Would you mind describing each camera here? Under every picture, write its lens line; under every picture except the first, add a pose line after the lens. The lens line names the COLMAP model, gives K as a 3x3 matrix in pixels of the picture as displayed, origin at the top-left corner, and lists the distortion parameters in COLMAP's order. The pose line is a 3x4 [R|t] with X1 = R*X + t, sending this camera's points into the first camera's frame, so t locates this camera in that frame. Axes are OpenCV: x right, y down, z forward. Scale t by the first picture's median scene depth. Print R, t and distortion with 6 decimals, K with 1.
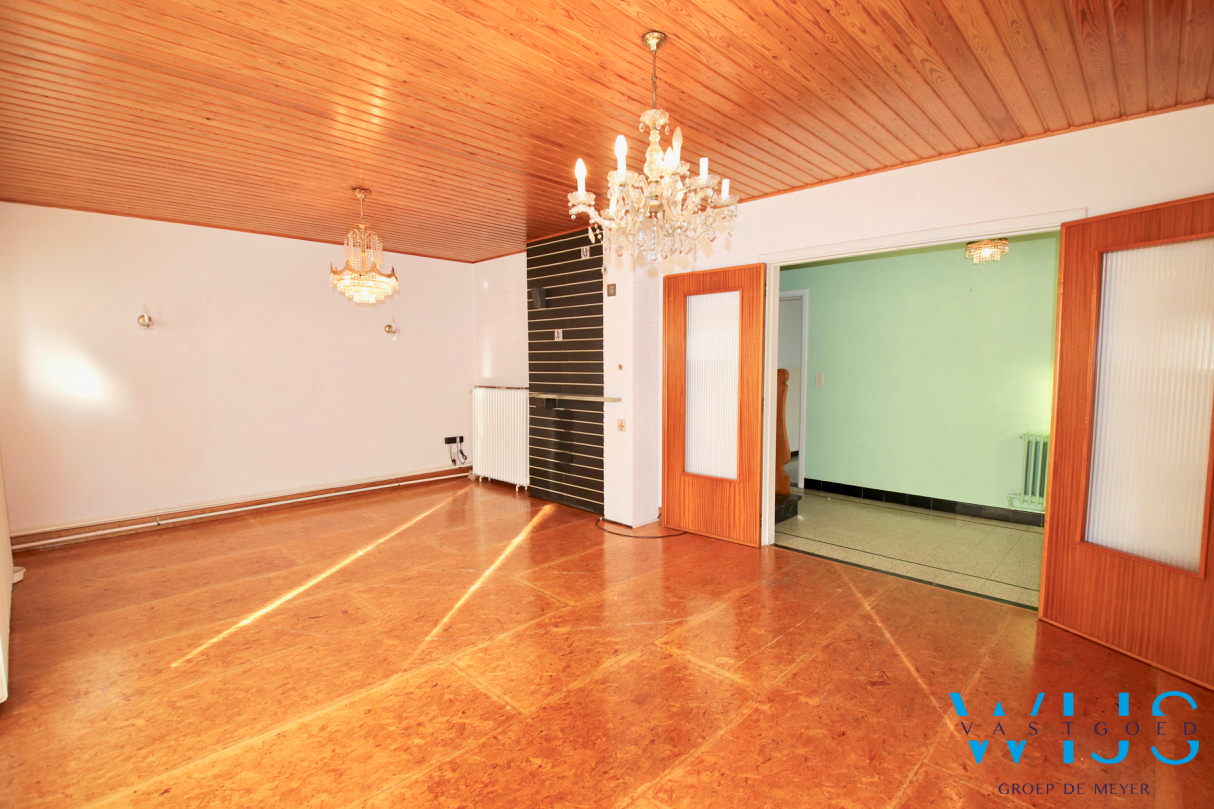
lens RADIAL K [[565.5, 0, 605.5], [0, 565.5, 405.3], [0, 0, 1]] dist [0.001505, -0.000419]
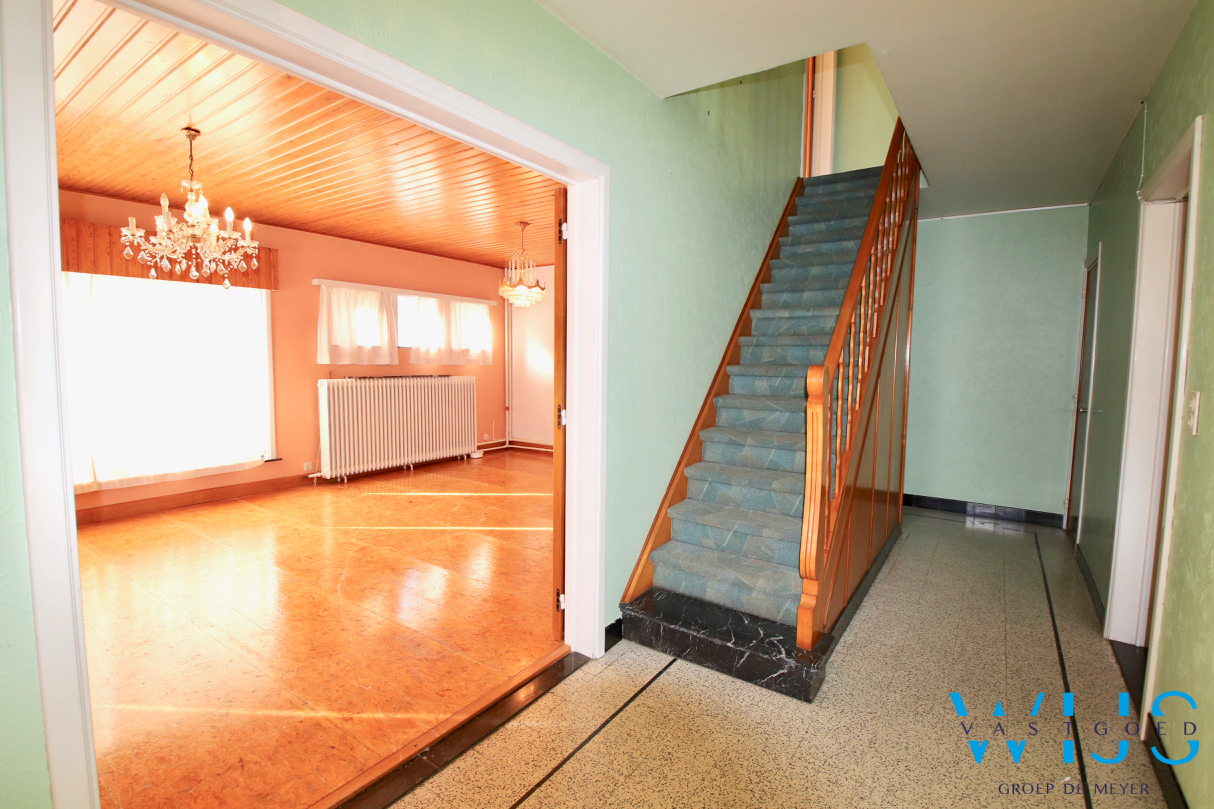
lens RADIAL K [[550.1, 0, 612.2], [0, 550.1, 403.2], [0, 0, 1]] dist [0.000908, -0.025217]
pose [[0.193555, 0.085372, -0.977368, 0.822782], [-0.091097, 0.993467, 0.068737, -0.057132], [0.976851, 0.075730, 0.200068, 0.869160]]
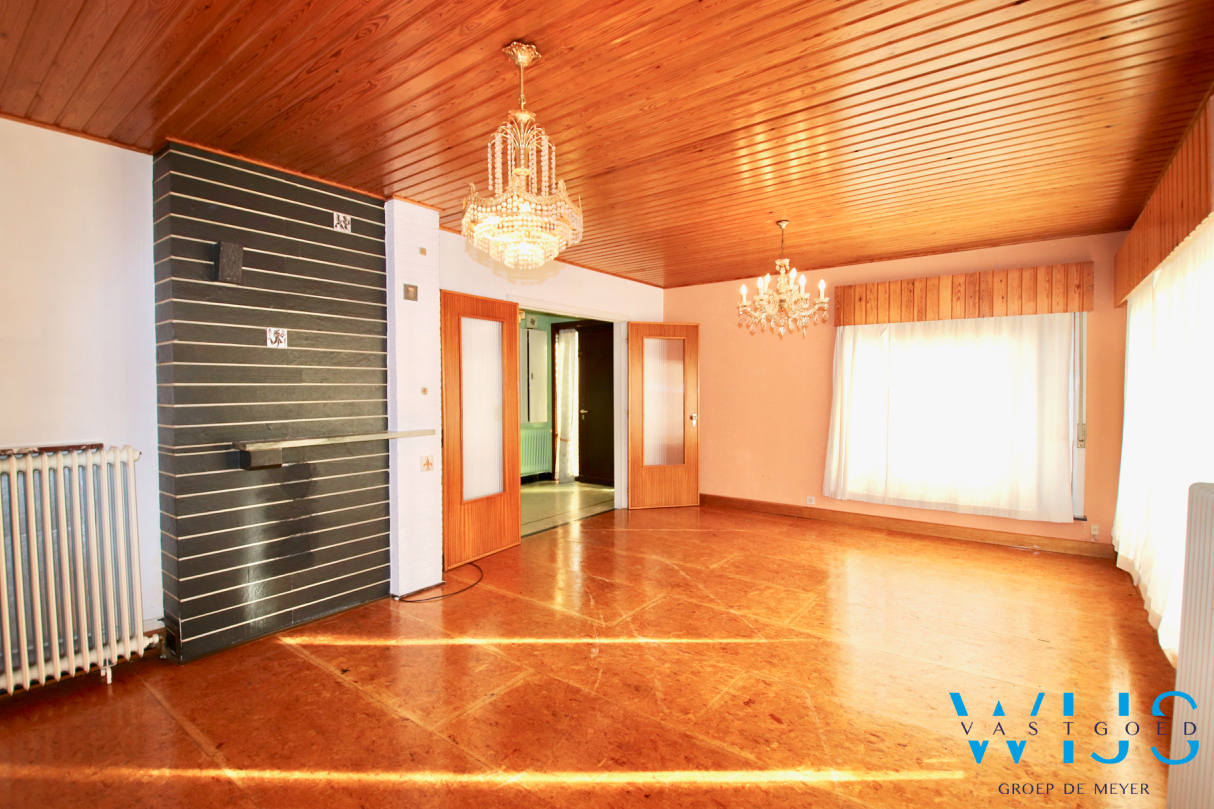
lens RADIAL K [[565.5, 0, 605.5], [0, 565.5, 405.3], [0, 0, 1]] dist [0.001505, -0.000419]
pose [[-0.134601, -0.030485, 0.990431, -0.851619], [0.081482, 0.995801, 0.041724, -0.063535], [-0.987544, 0.086318, -0.131552, 0.905053]]
